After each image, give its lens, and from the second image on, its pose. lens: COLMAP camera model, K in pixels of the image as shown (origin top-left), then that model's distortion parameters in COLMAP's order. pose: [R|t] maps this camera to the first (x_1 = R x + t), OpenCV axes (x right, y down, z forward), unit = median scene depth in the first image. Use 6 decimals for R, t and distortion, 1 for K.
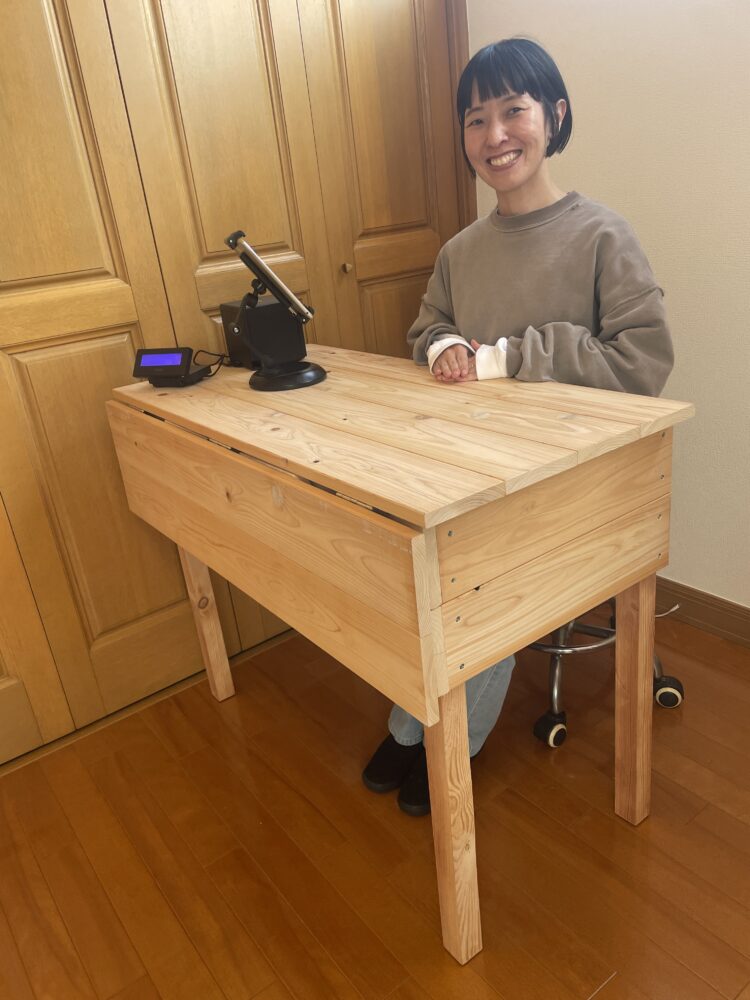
lens RADIAL K [[747.0, 0, 382.2], [0, 747.0, 507.7], [0, 0, 1]] dist [0.071598, -0.089241]
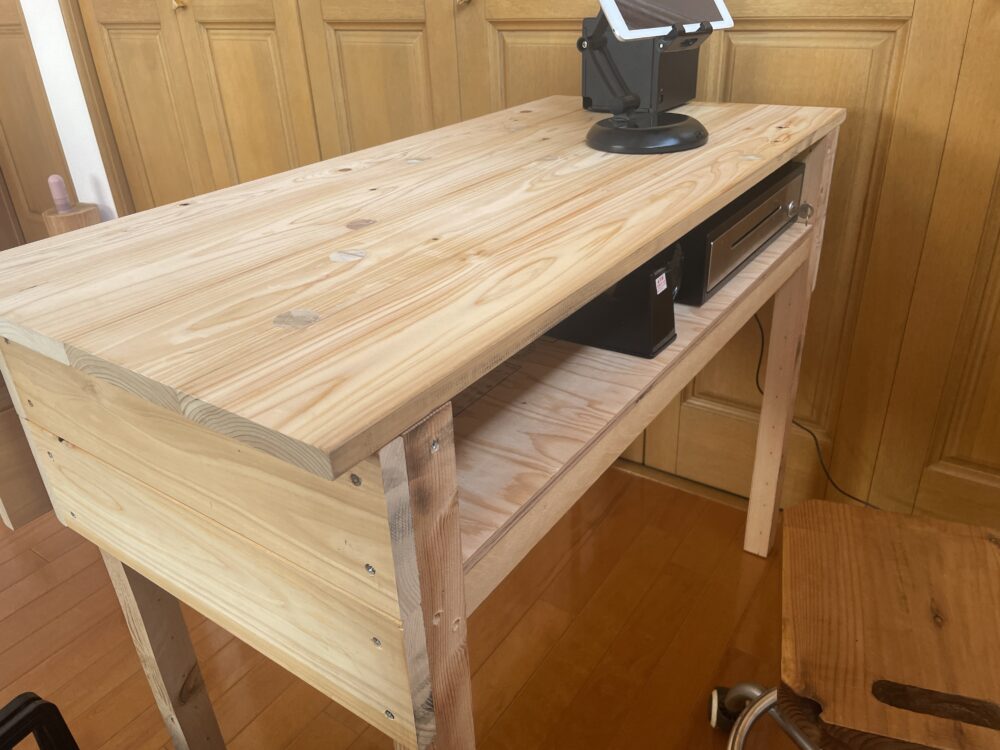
lens RADIAL K [[747.0, 0, 480.7], [0, 747.0, 386.6], [0, 0, 1]] dist [0.071598, -0.089241]
pose [[0.325315, 0.542242, -0.774690, 0.496631], [-0.366593, 0.827502, 0.425264, -0.241691], [0.871653, 0.145651, 0.467981, 0.644585]]
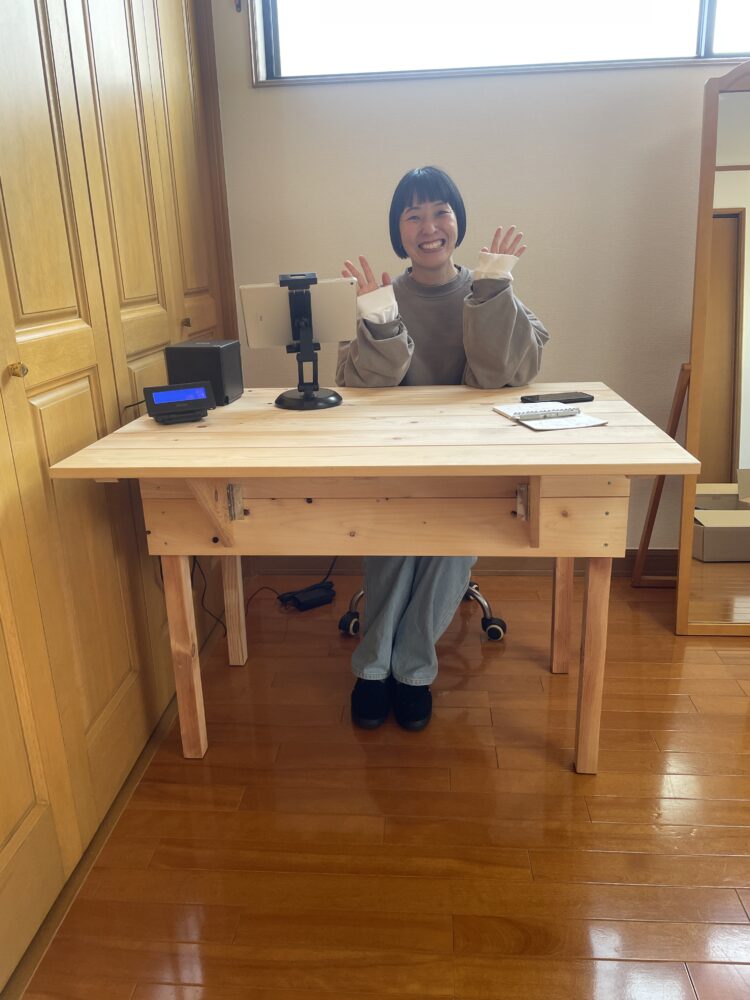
lens RADIAL K [[747.0, 0, 377.7], [0, 747.0, 501.2], [0, 0, 1]] dist [0.071598, -0.089241]
pose [[0.653843, -0.140398, 0.743490, -0.936352], [0.237074, 0.971167, -0.025097, 0.024984], [-0.718530, 0.192672, 0.668275, 0.185883]]
